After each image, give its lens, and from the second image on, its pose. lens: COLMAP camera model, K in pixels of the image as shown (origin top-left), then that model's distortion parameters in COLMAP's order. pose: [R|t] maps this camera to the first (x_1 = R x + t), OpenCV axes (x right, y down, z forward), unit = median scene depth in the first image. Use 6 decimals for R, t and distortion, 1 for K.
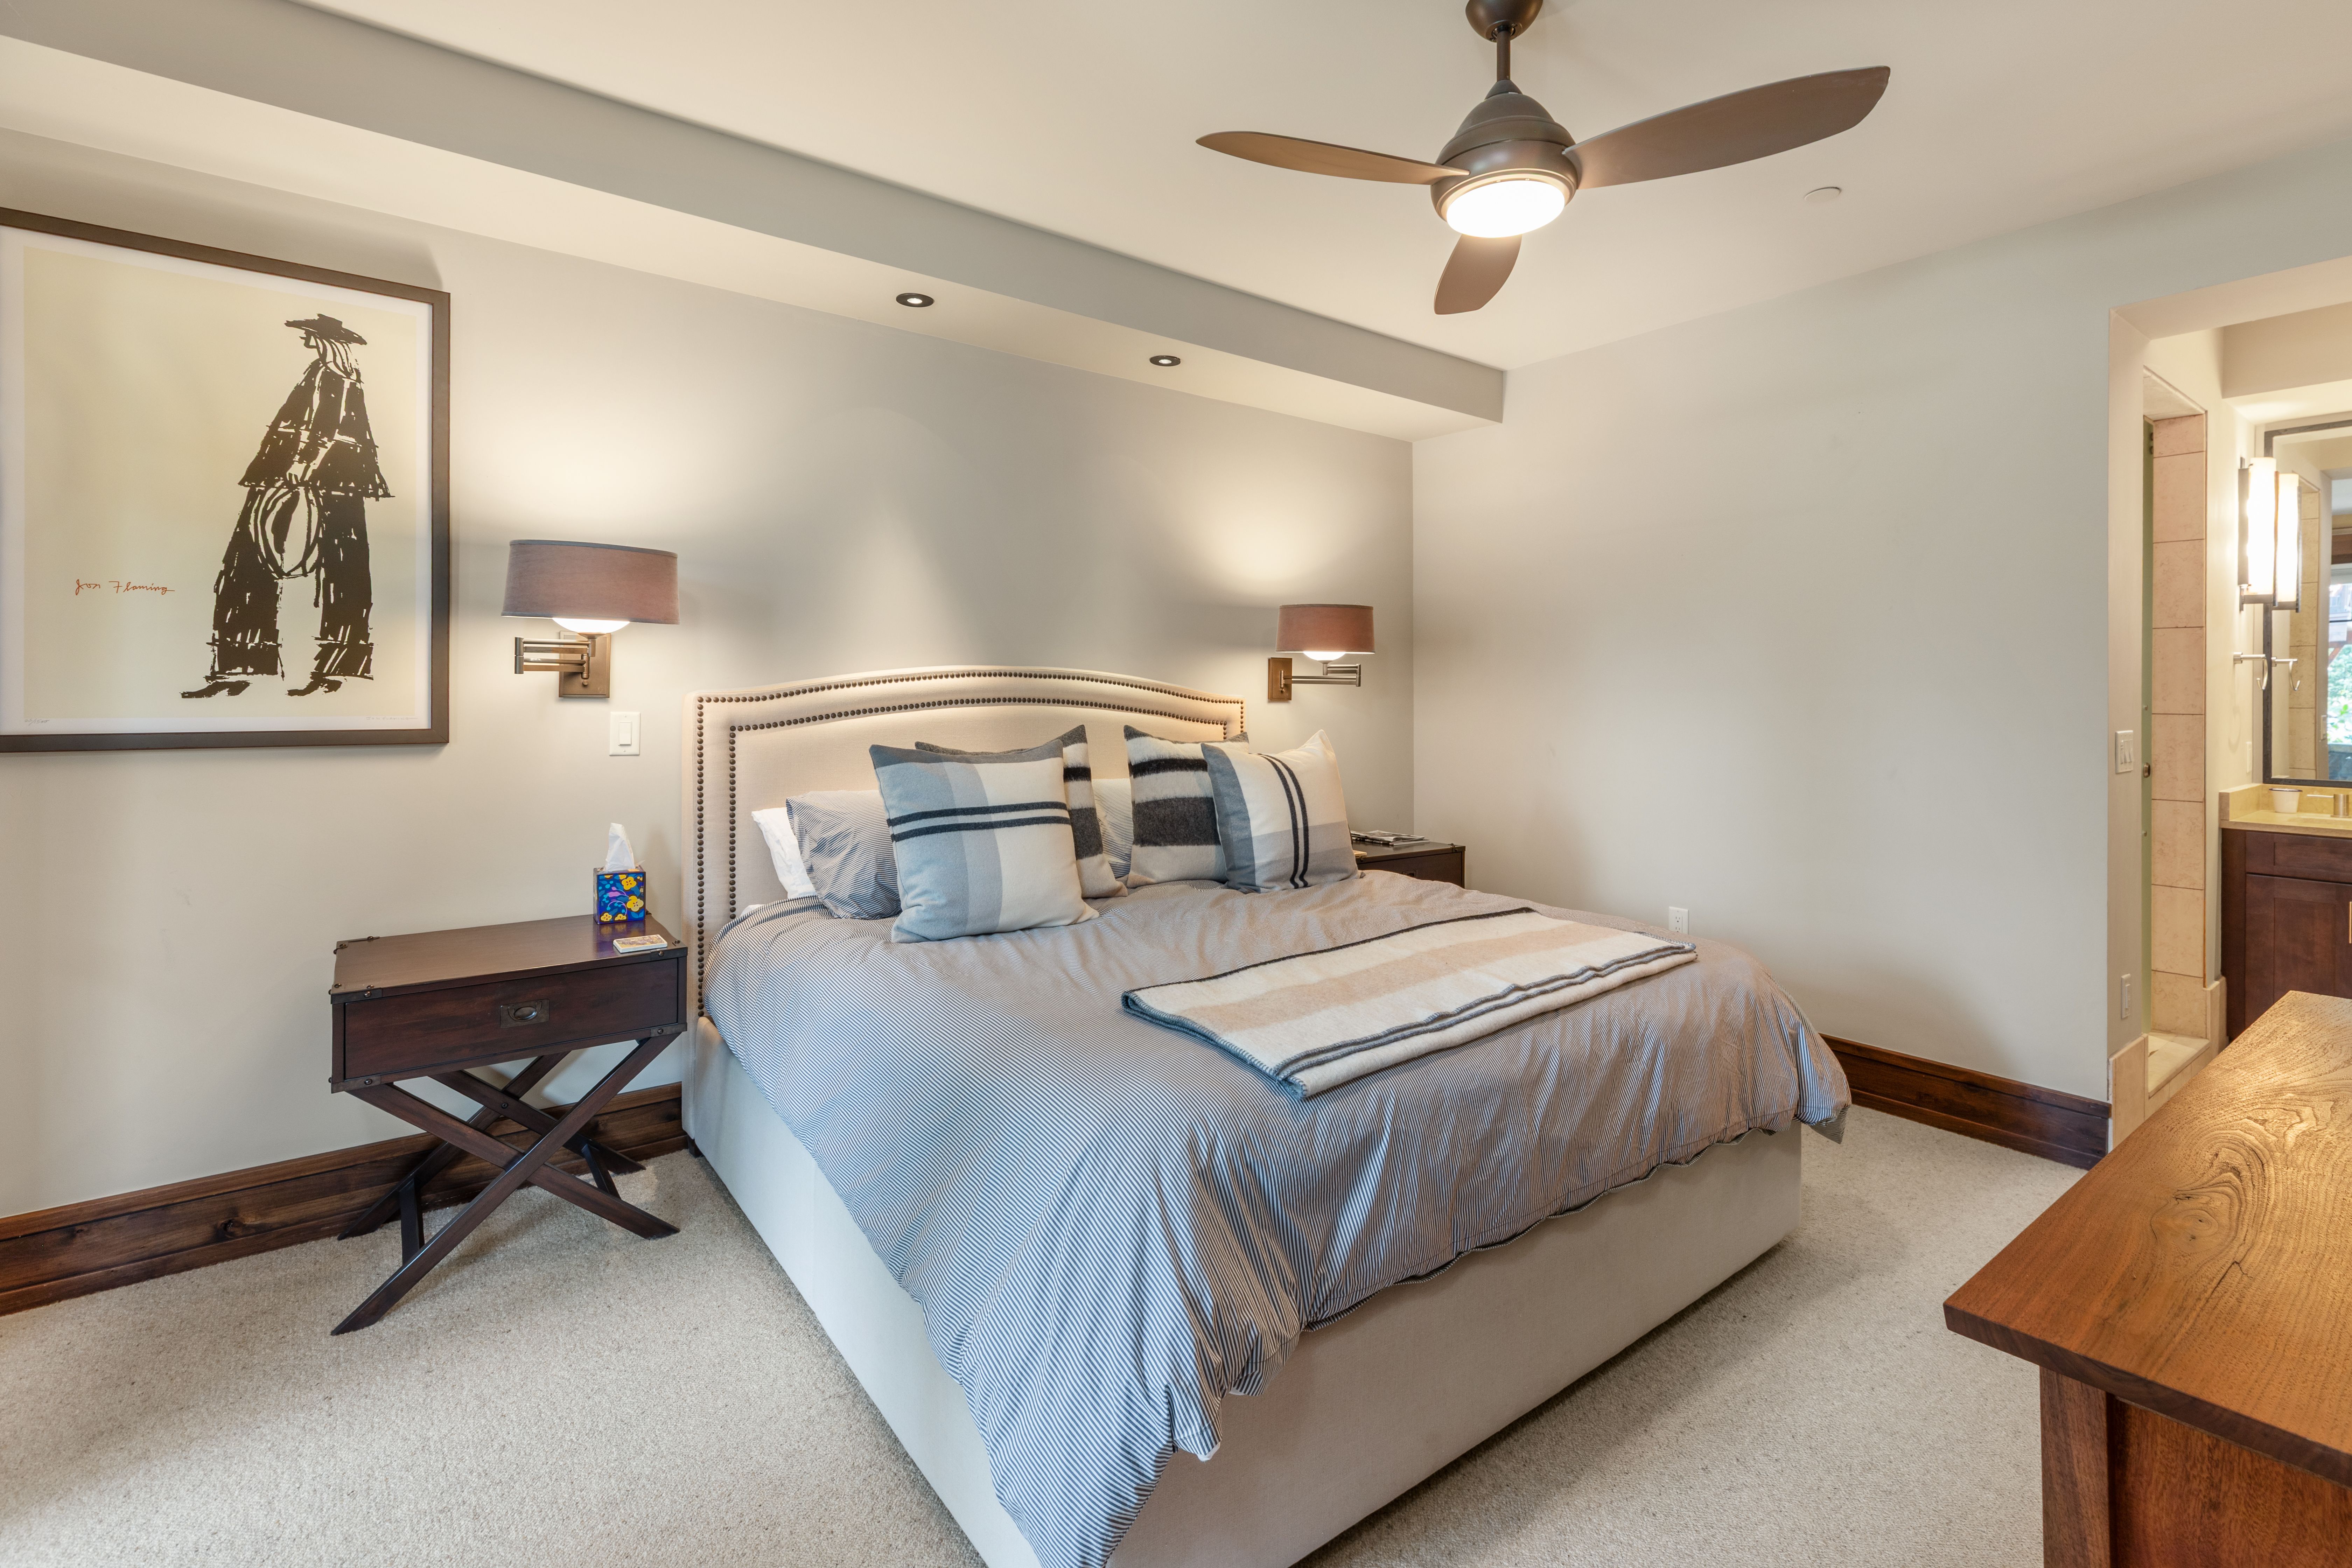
lens RADIAL K [[1073.8, 0, 1214.5], [0, 1073.8, 703.5], [0, 0, 1]] dist [0.002878, 0.000069]
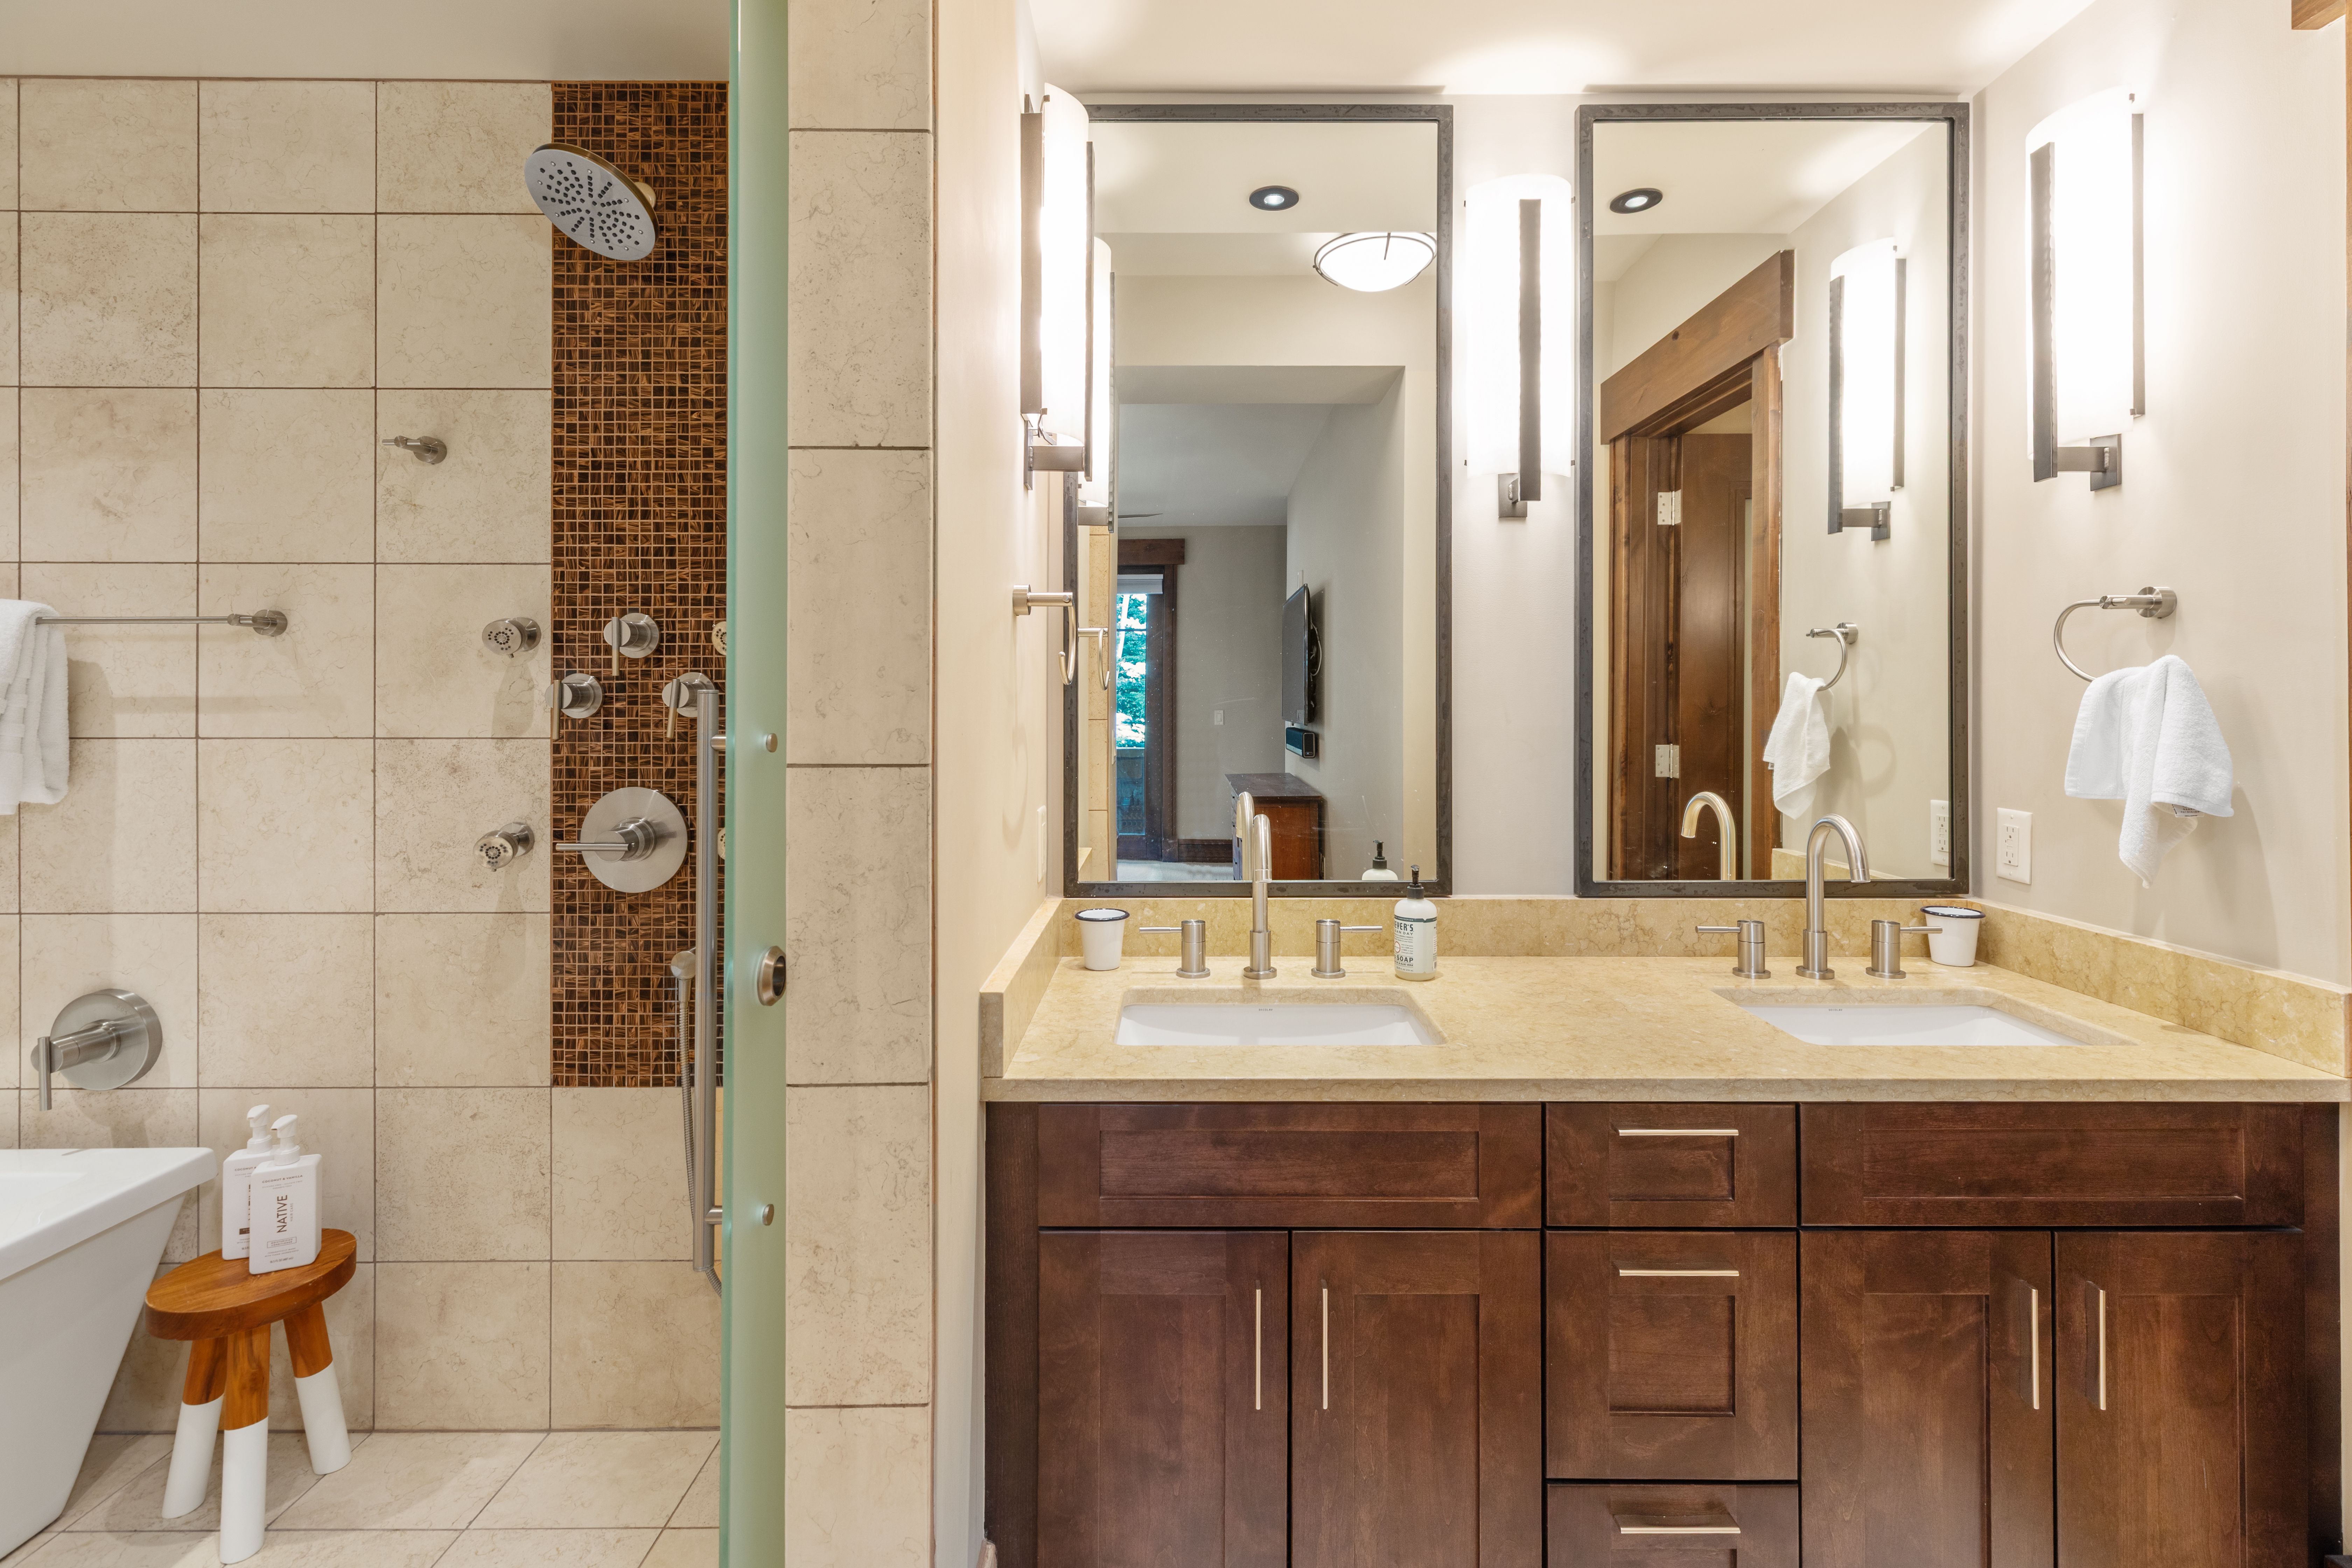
lens RADIAL K [[1073.8, 0, 1191.9], [0, 1073.8, 698.2], [0, 0, 1]] dist [0.002878, 0.000069]
pose [[0.610047, -0.000934, 0.792365, 0.693987], [0.001126, 0.999999, 0.000312, -0.006799], [-0.792364, 0.000701, 0.610048, 0.728675]]
